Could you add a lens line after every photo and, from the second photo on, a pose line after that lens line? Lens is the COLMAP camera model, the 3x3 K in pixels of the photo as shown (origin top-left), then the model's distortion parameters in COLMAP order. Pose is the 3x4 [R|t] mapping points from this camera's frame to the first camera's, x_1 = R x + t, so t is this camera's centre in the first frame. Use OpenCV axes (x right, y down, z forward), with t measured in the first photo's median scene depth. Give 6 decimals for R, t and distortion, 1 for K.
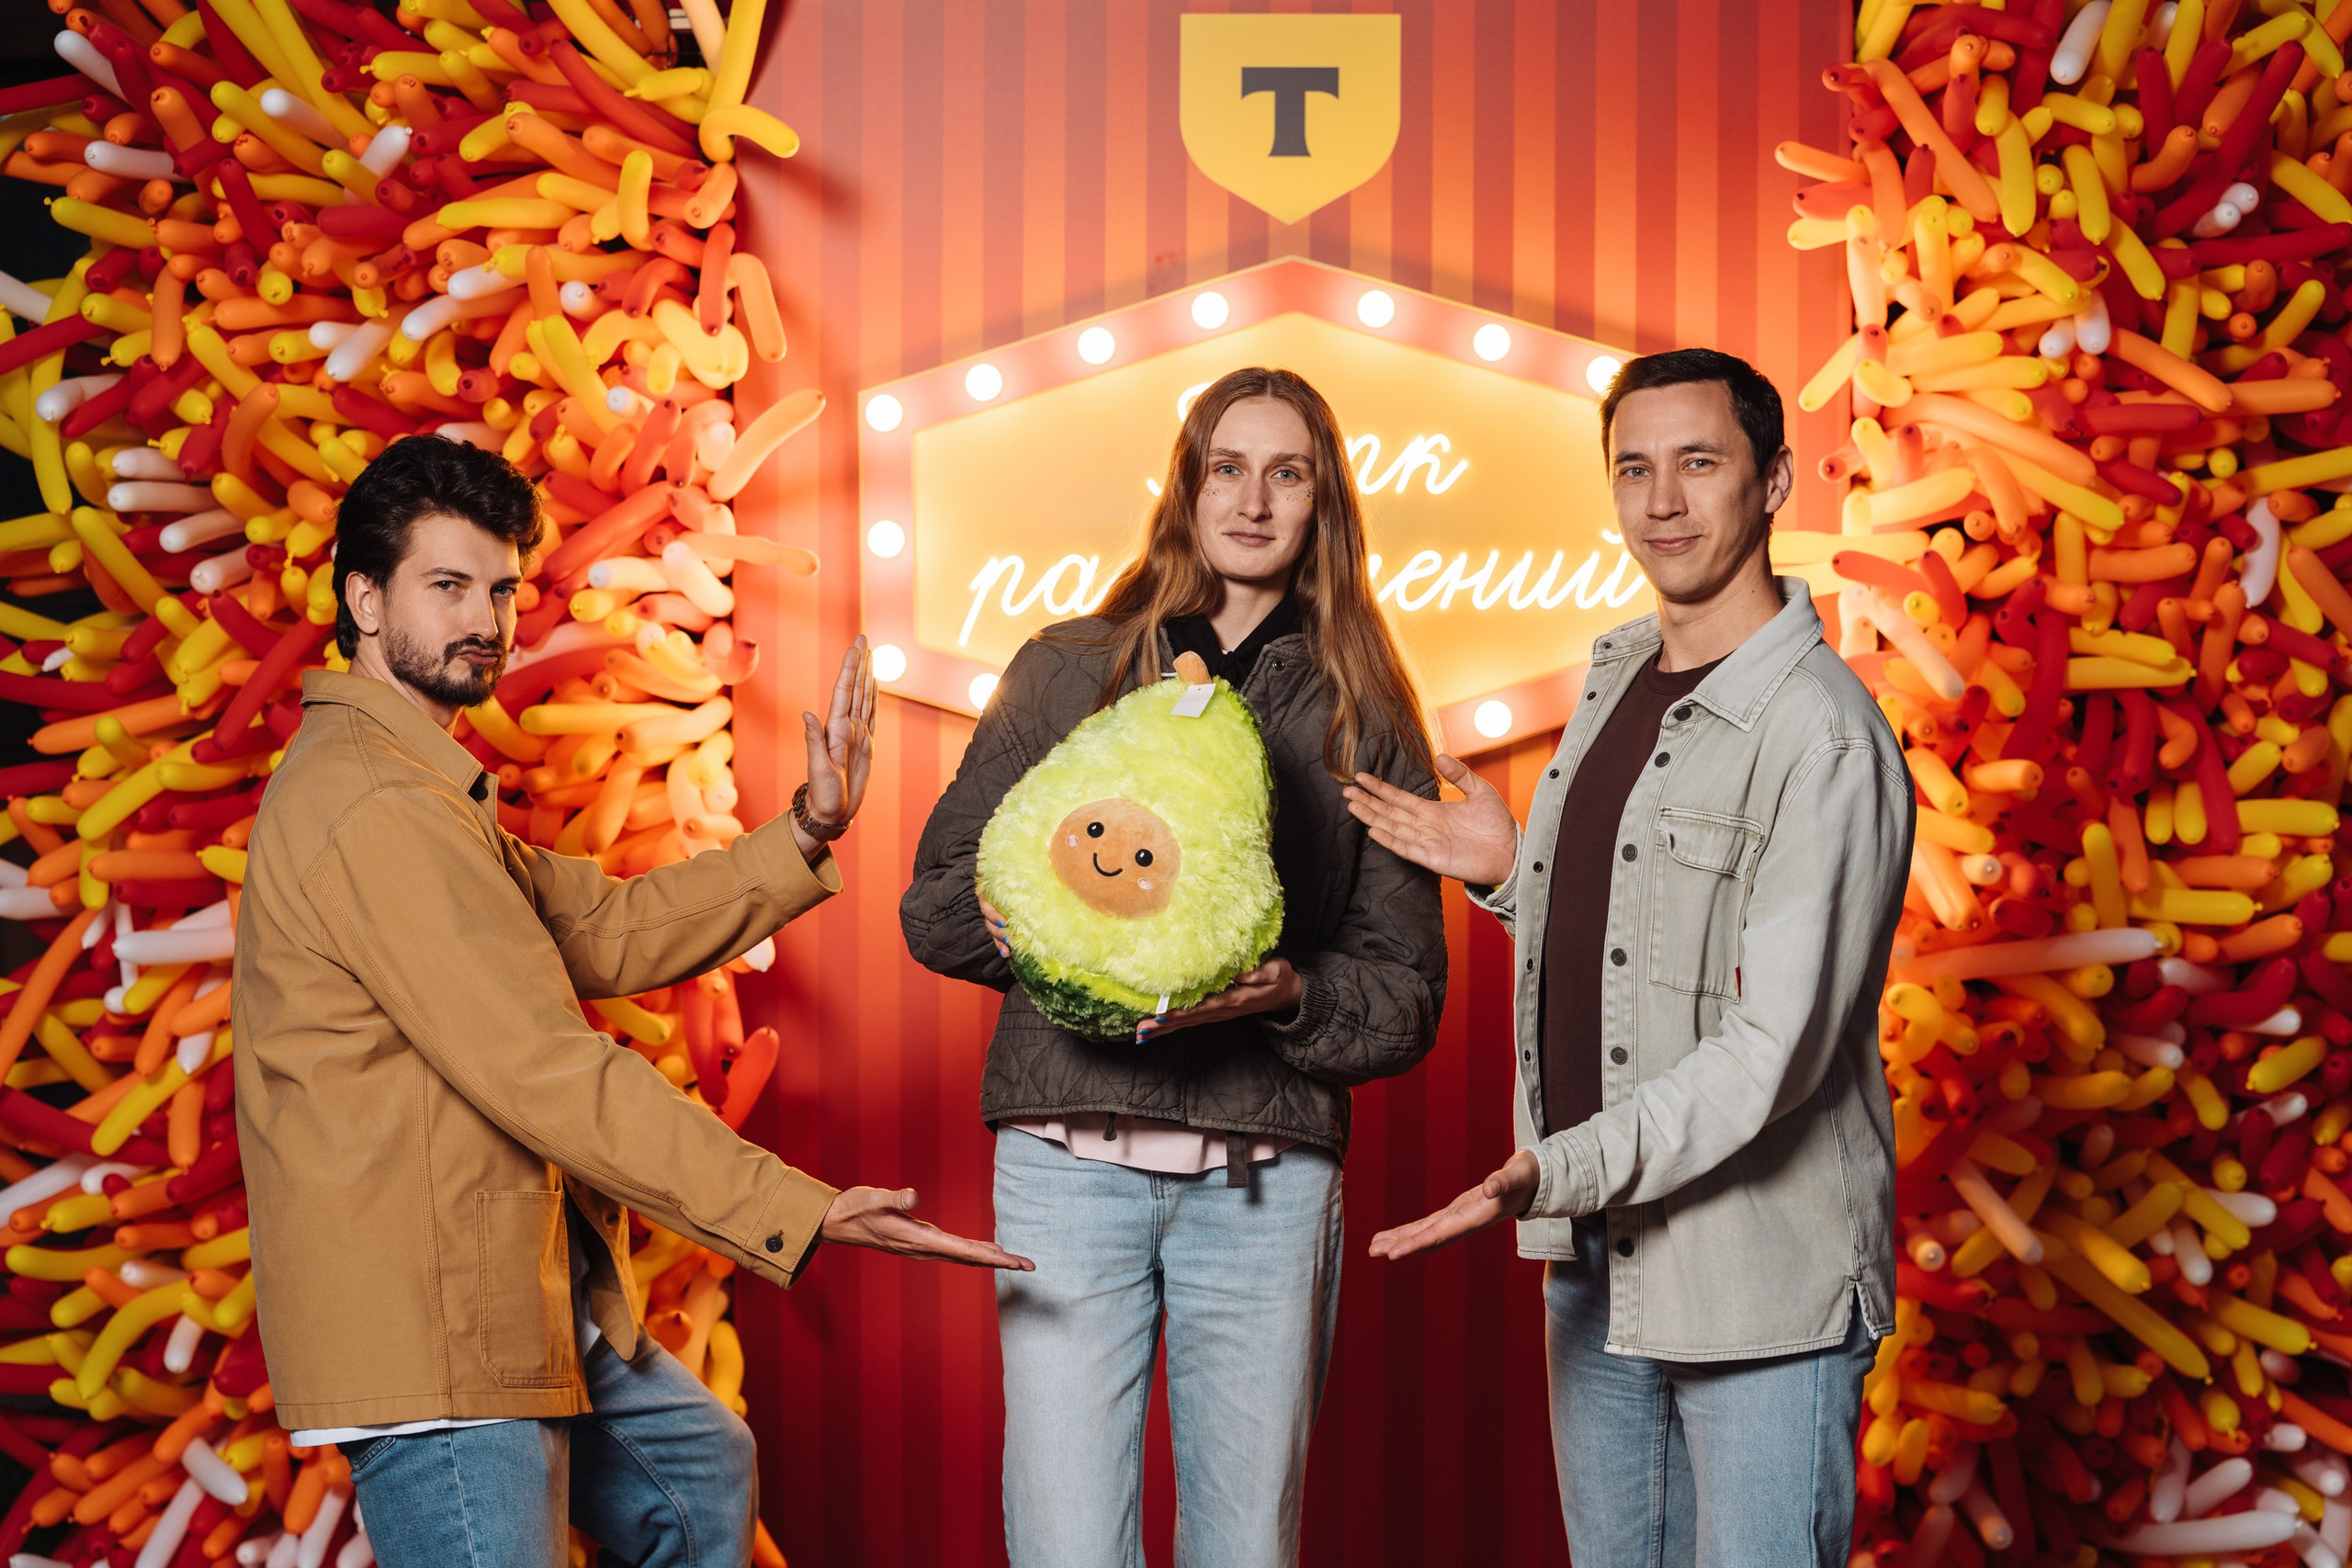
lens RADIAL K [[3956.0, 0, 1209.3], [0, 3956.0, 705.1], [0, 0, 1]] dist [-0.184187, 0.000000]
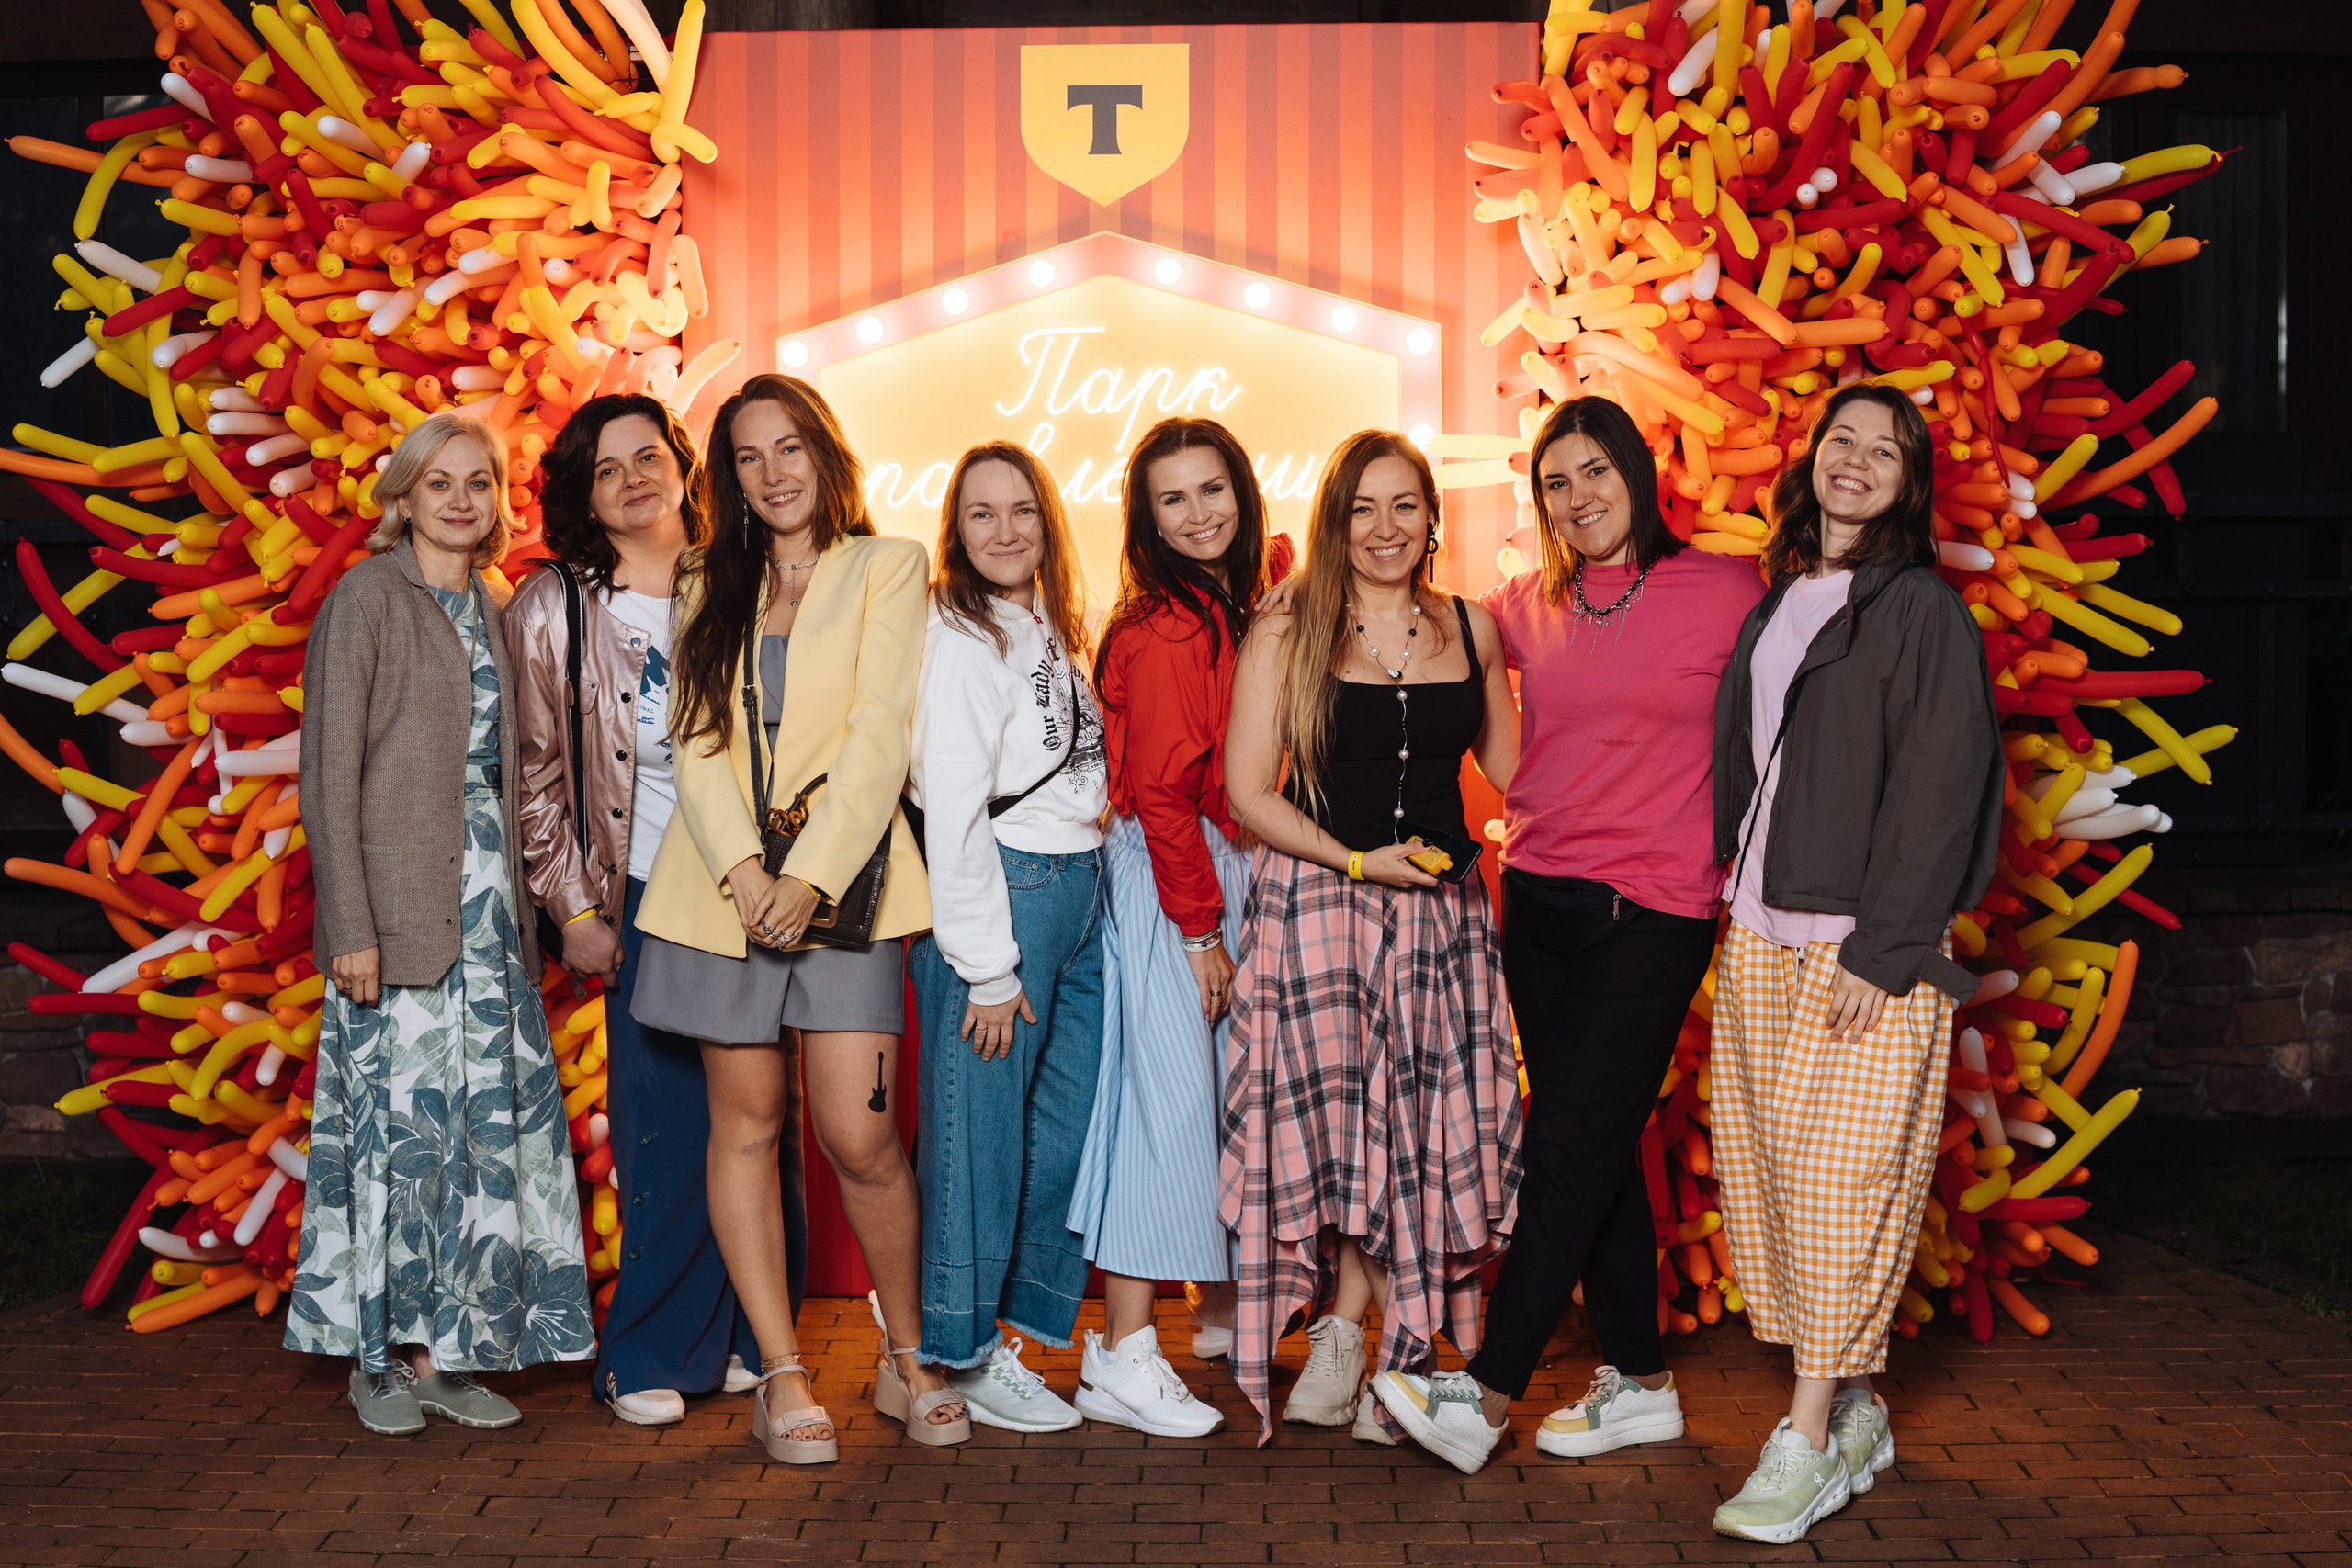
lens RADIAL K [[3956.0, 0, 1196.7], [0, 3956.0, 791.5], [0, 0, 1]] dist [-0.184187, 0.000000]
pose [[0.999716, -0.006259, -0.022980, 0.083017], [0.007128, 0.999255, 0.037931, 0.023093], [0.022726, -0.038084, 0.999016, -0.320798]]
